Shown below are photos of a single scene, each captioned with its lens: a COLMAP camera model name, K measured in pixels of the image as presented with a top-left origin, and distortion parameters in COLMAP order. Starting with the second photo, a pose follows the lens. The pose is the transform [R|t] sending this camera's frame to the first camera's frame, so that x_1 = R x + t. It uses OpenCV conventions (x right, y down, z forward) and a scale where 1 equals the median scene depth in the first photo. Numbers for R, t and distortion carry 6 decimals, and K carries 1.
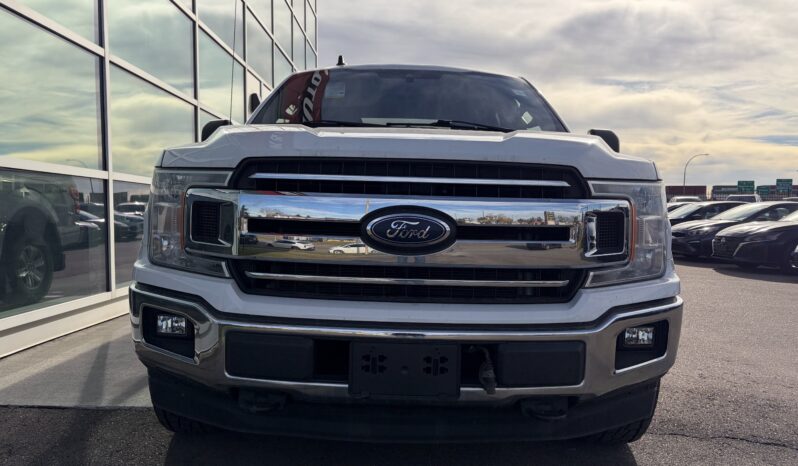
lens RADIAL K [[605.8, 0, 399.9], [0, 605.8, 234.4], [0, 0, 1]] dist [0.012026, -0.005285]
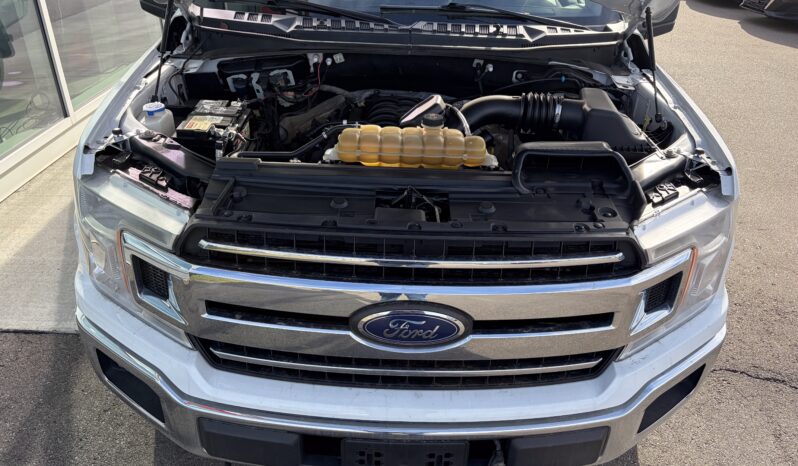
lens RADIAL K [[605.8, 0, 398.1], [0, 605.8, 233.1], [0, 0, 1]] dist [0.012026, -0.005285]
pose [[0.999905, 0.004952, 0.012897, -0.013386], [-0.010253, 0.891702, 0.452507, -0.454873], [-0.009260, -0.452596, 0.891667, 0.343981]]
